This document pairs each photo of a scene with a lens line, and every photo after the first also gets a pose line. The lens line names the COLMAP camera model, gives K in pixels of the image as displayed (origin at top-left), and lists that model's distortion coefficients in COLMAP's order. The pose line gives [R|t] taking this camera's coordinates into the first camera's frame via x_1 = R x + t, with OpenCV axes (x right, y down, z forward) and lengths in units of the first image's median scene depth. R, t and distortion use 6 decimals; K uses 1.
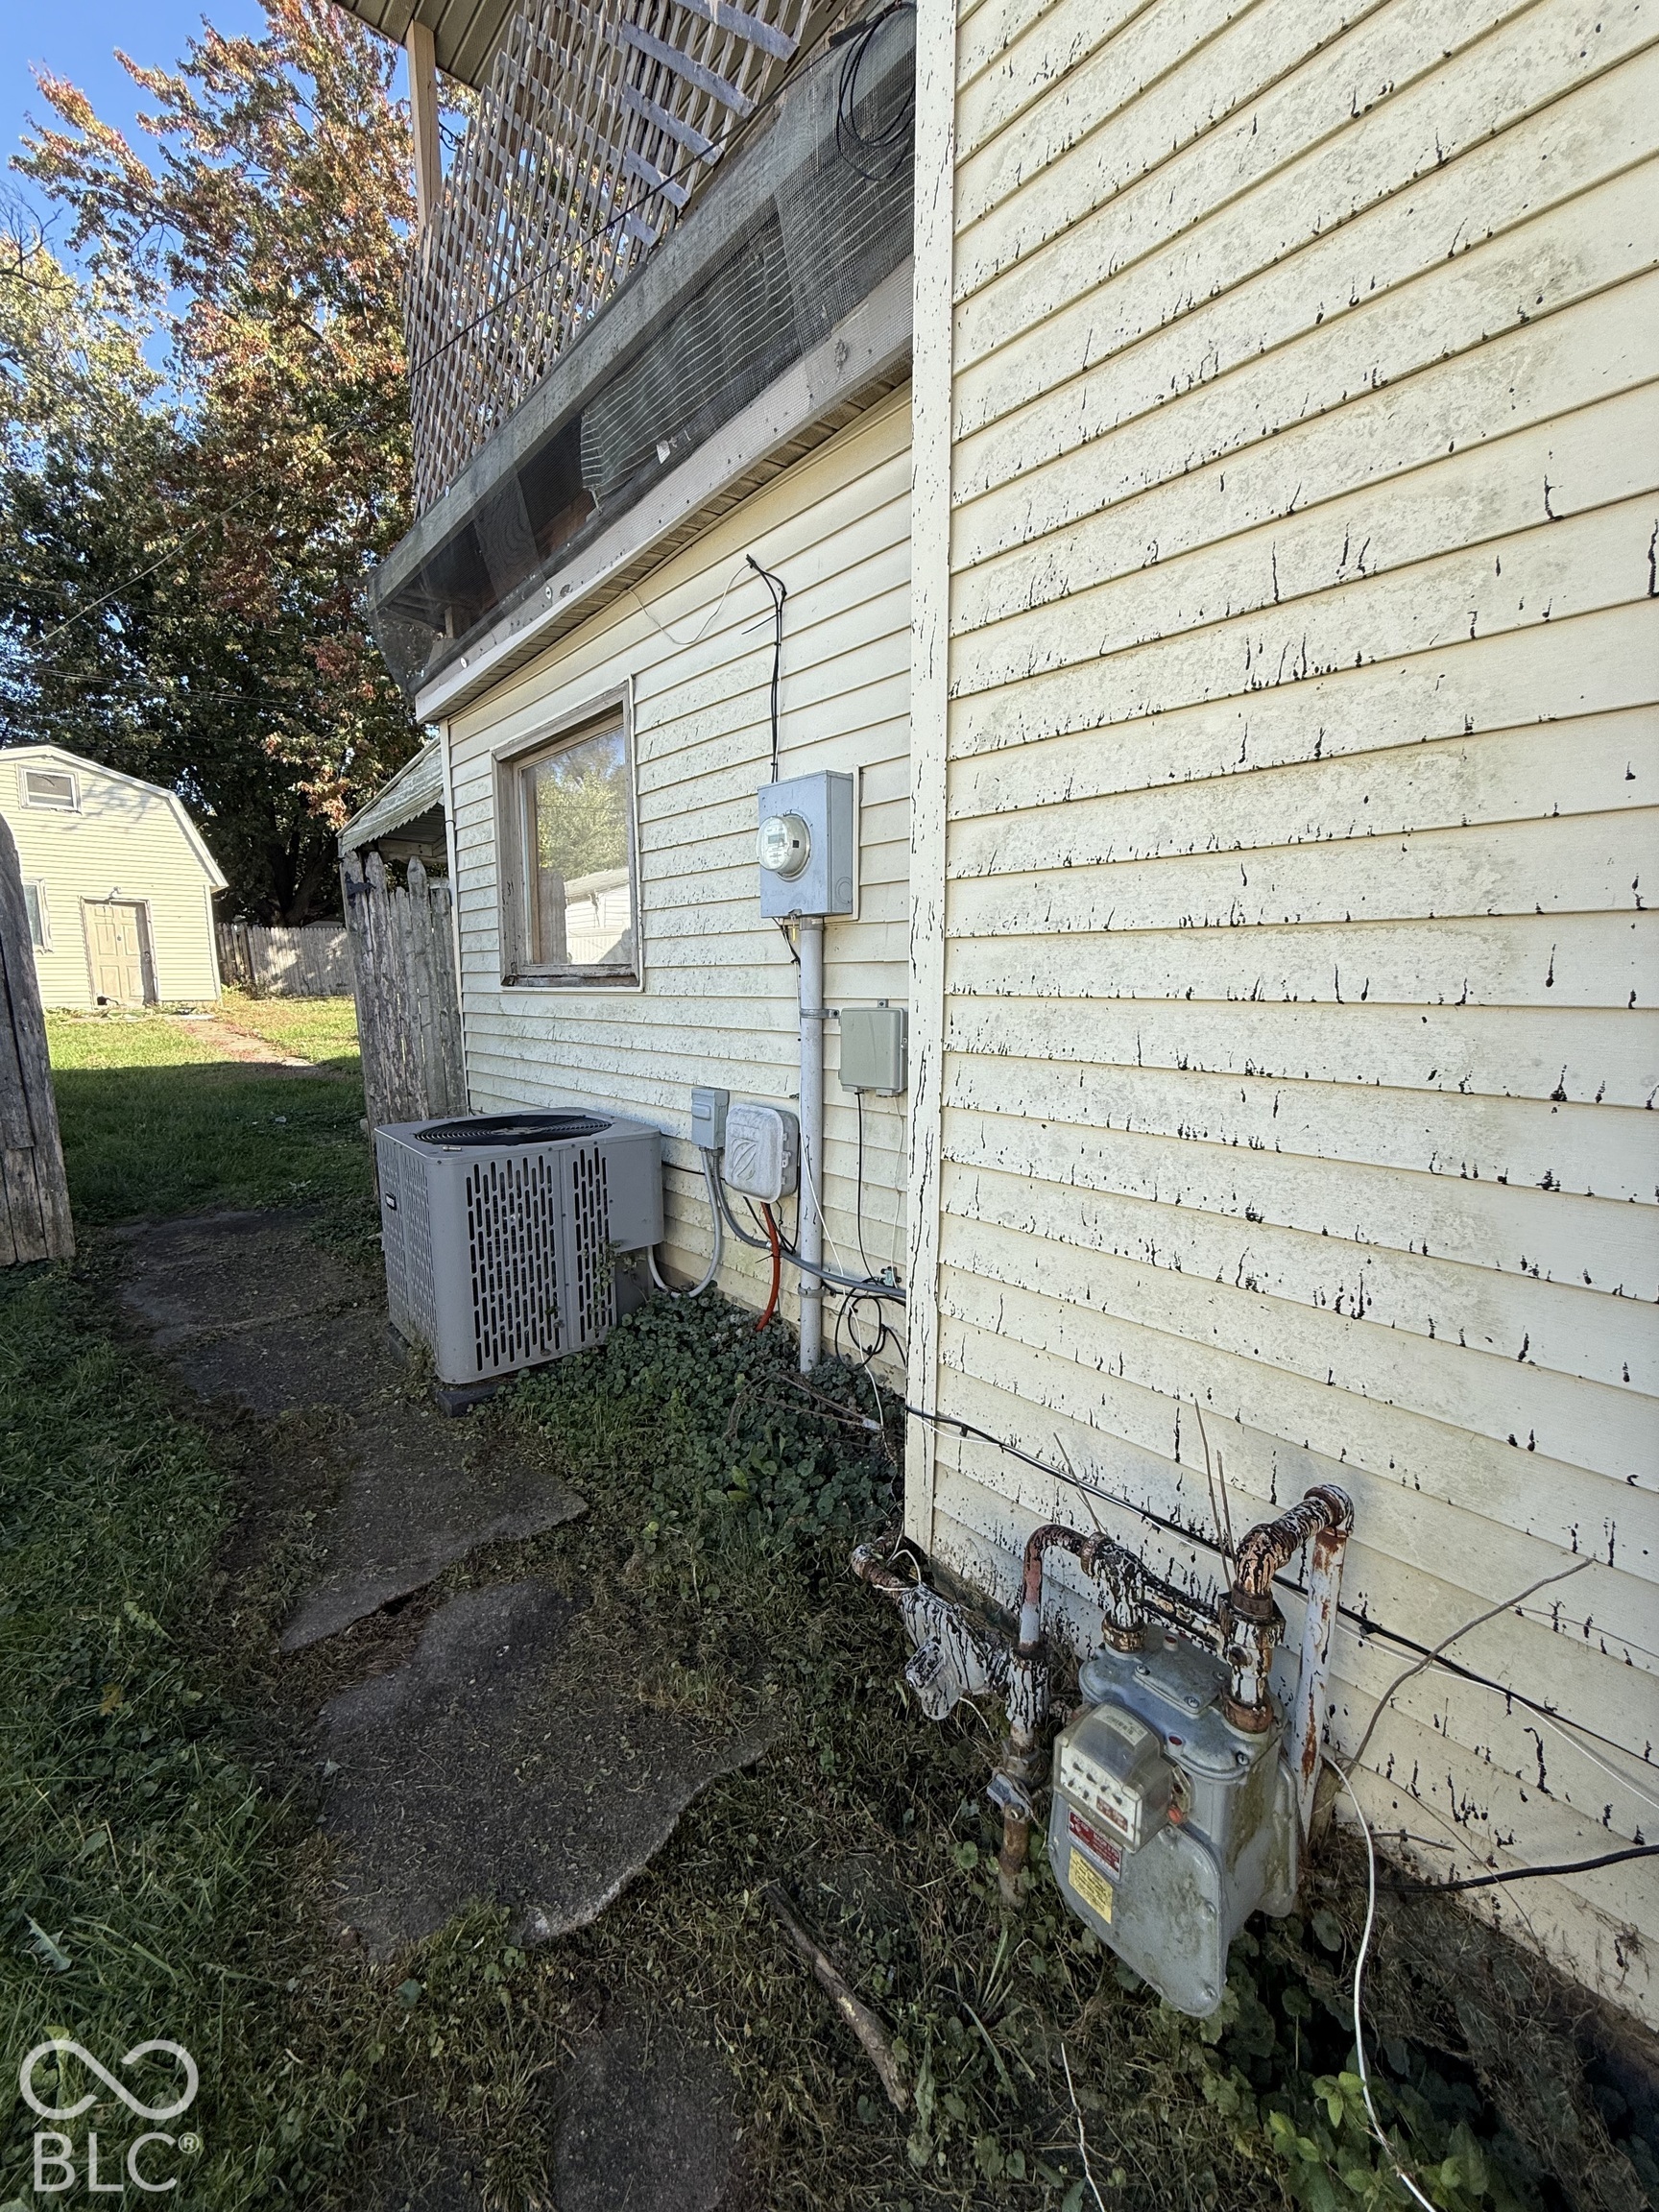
lens RADIAL K [[890.4, 0, 838.4], [0, 890.4, 1100.1], [0, 0, 1]] dist [0.000987, 0.000096]
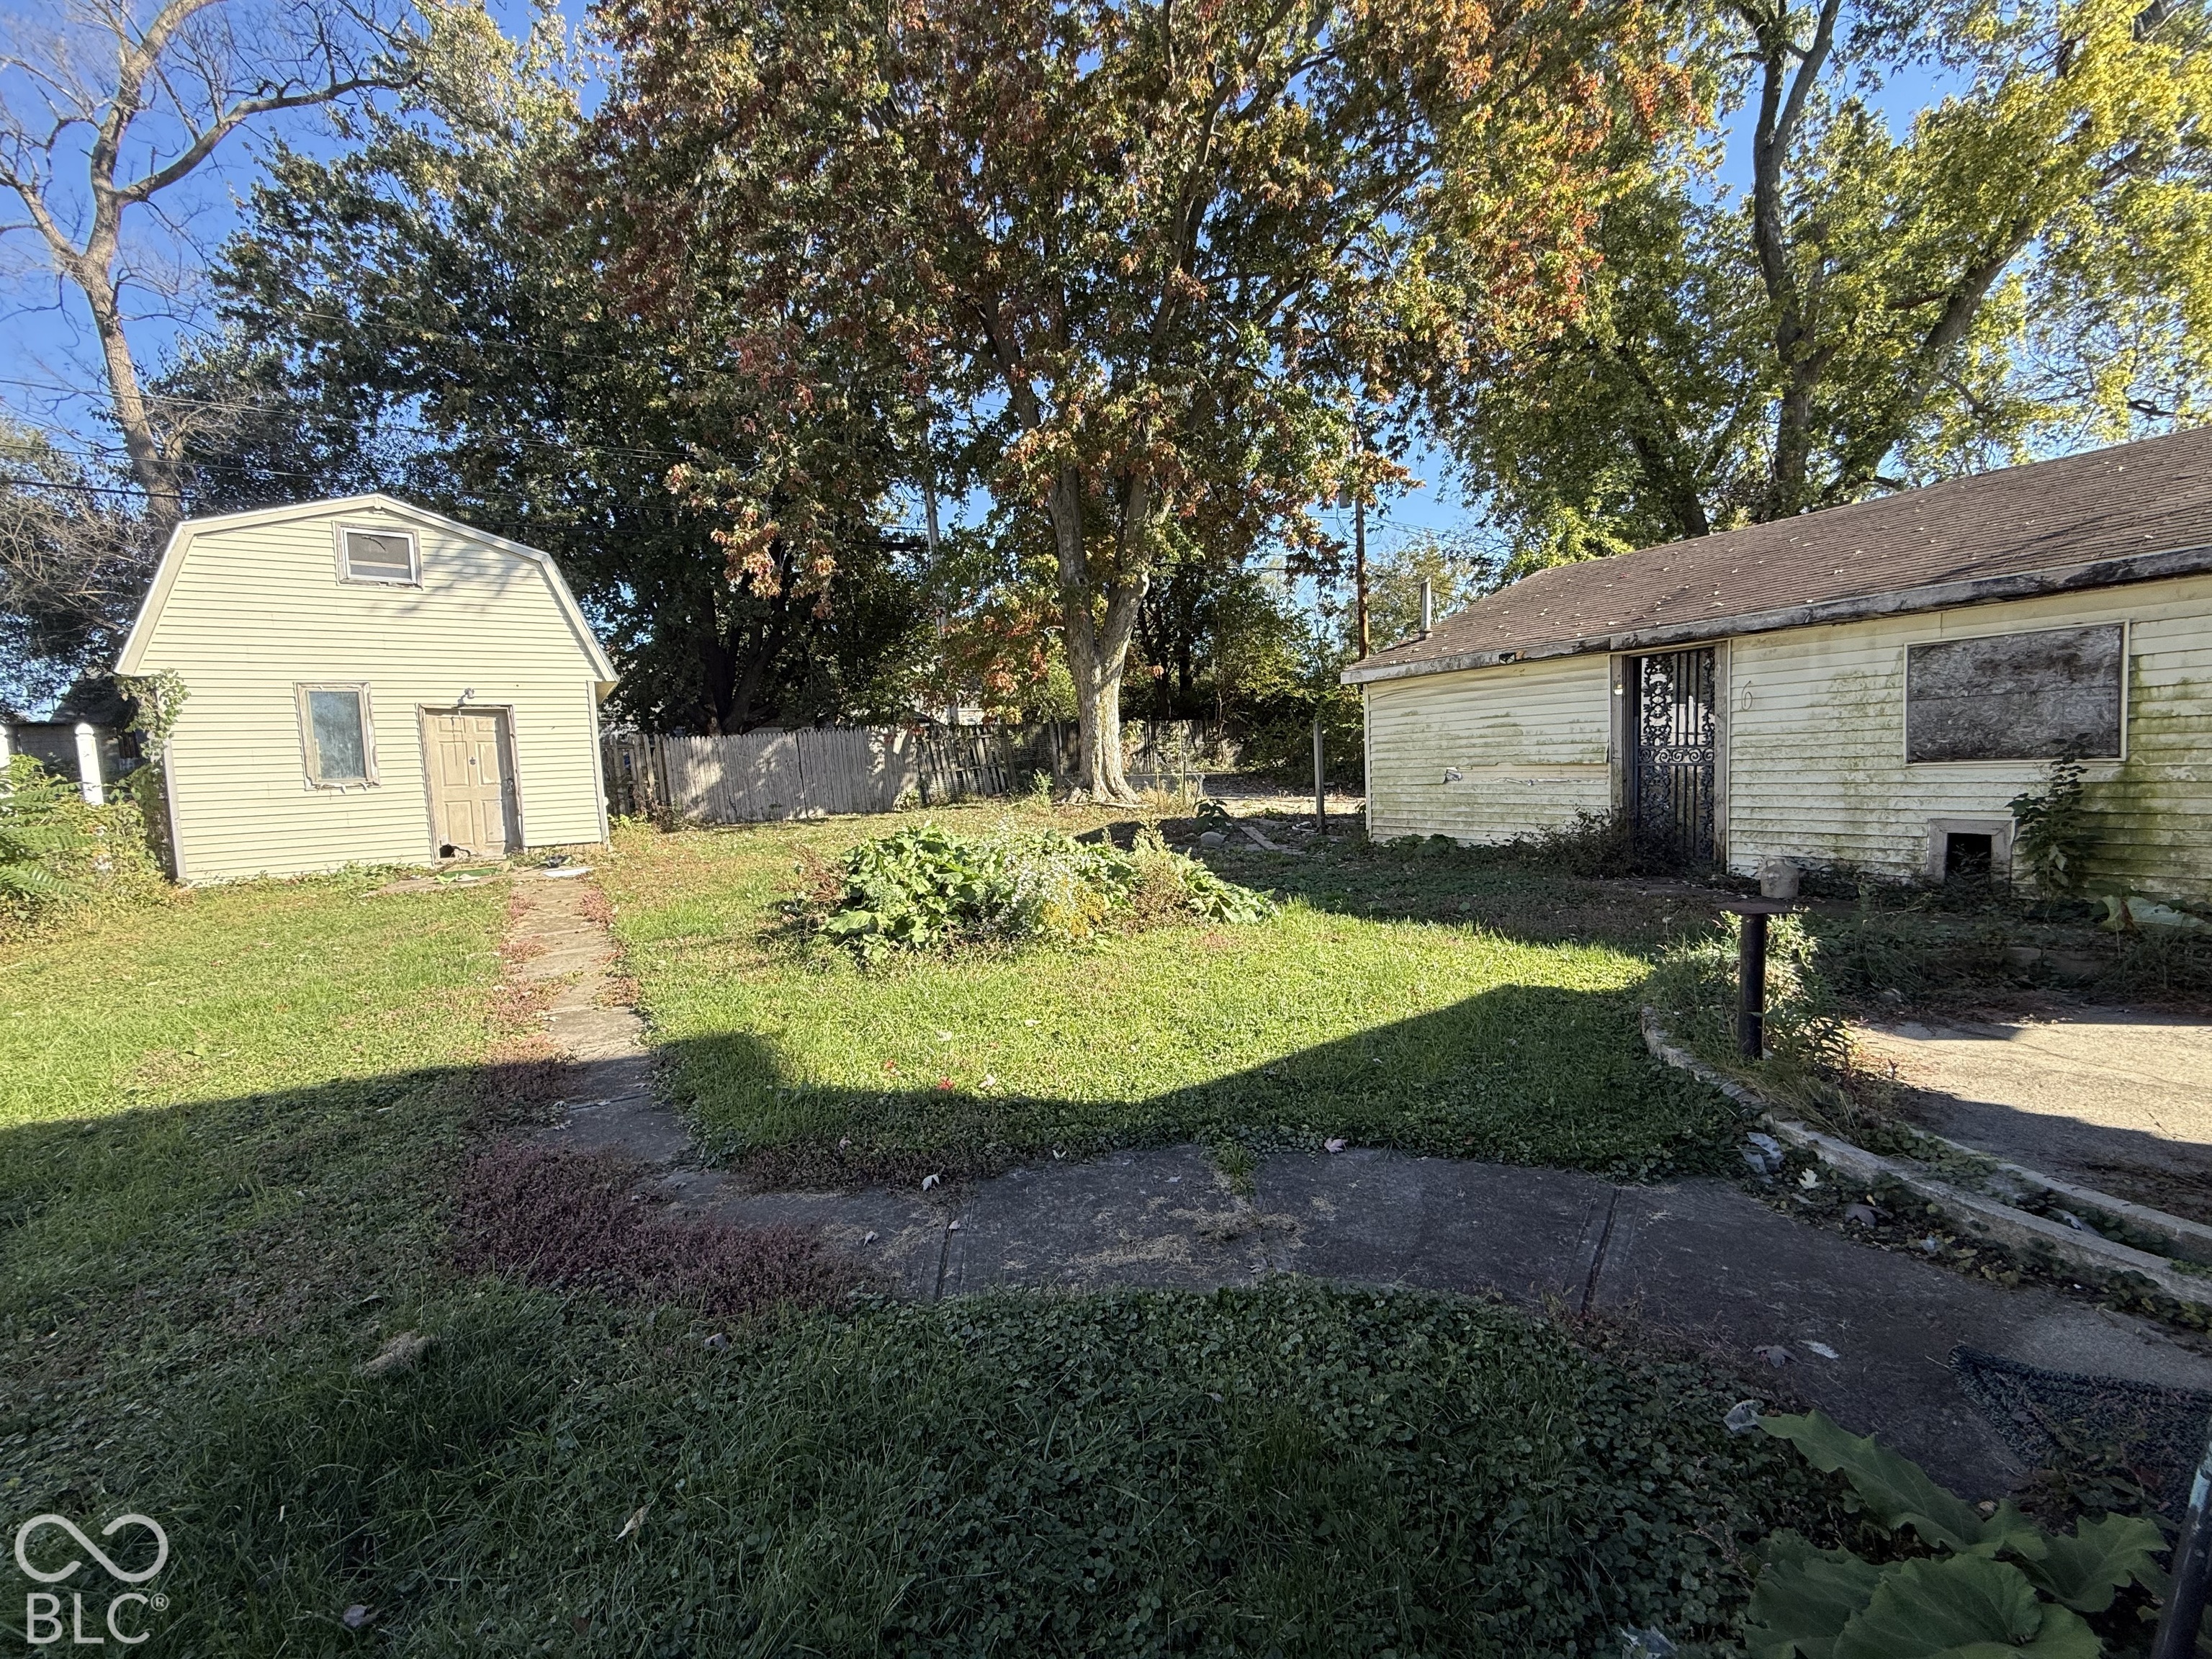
lens RADIAL K [[890.4, 0, 1106.0], [0, 890.4, 829.5], [0, 0, 1]] dist [0.000987, 0.000096]
pose [[0.983135, -0.025701, -0.181069, -0.175860], [0.014447, 0.997896, -0.063201, -0.070631], [0.182312, 0.059519, 0.981438, 0.375628]]
